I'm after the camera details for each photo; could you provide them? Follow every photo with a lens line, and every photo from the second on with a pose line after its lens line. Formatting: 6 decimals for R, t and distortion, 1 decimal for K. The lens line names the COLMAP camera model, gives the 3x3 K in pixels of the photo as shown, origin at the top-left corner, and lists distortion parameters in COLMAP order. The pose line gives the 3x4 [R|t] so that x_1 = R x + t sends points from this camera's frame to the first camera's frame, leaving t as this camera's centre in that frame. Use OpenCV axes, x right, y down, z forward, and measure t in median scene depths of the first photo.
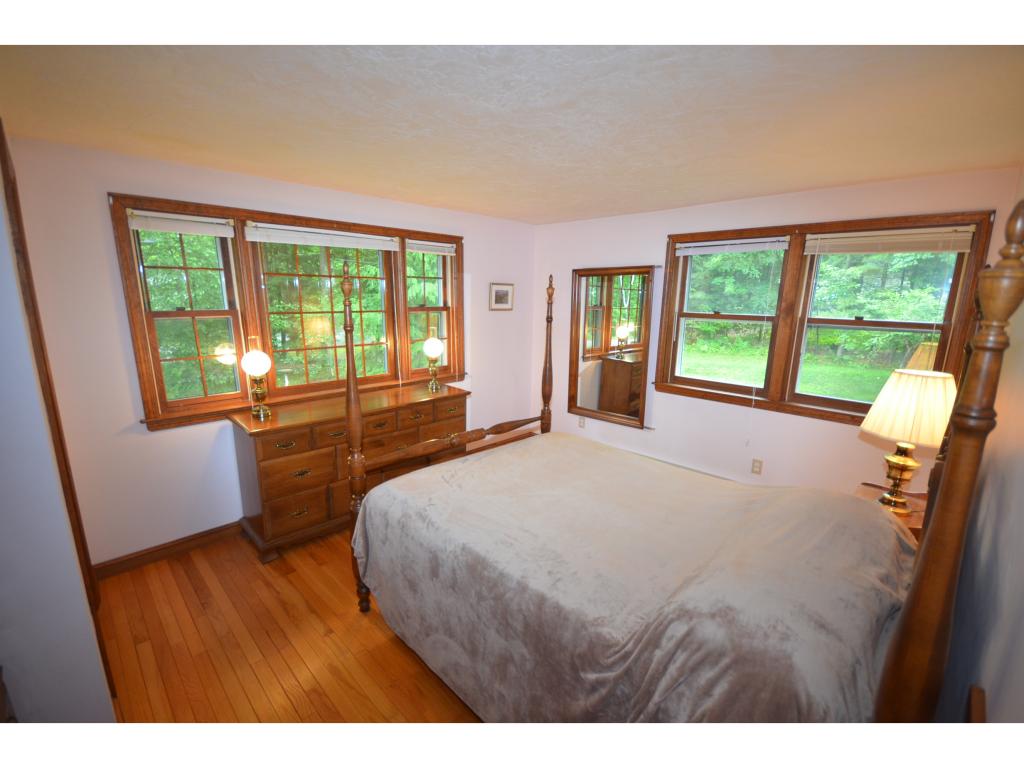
lens RADIAL K [[454.7, 0, 512.0], [0, 454.7, 384.0], [0, 0, 1]] dist [0.026432, -0.000055]
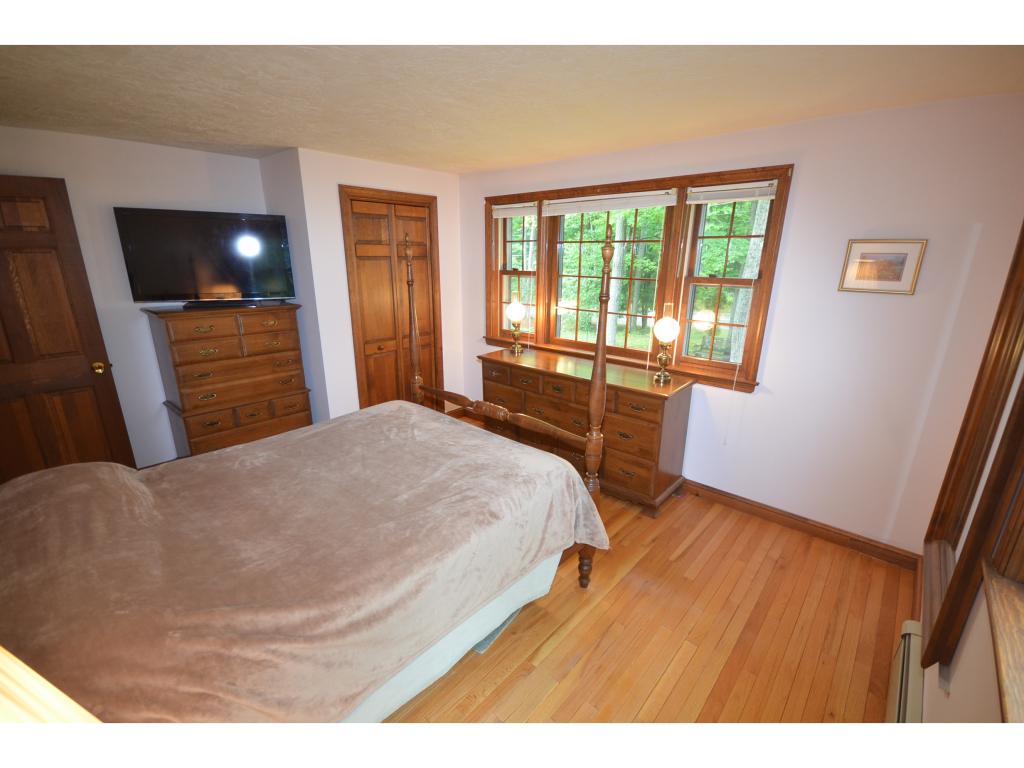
lens RADIAL K [[454.7, 0, 512.0], [0, 454.7, 384.0], [0, 0, 1]] dist [0.026432, -0.000055]
pose [[0.052640, 0.253002, -0.966033, 0.629435], [-0.216874, 0.947181, 0.236248, -0.126334], [0.974779, 0.197072, 0.104729, 0.726952]]
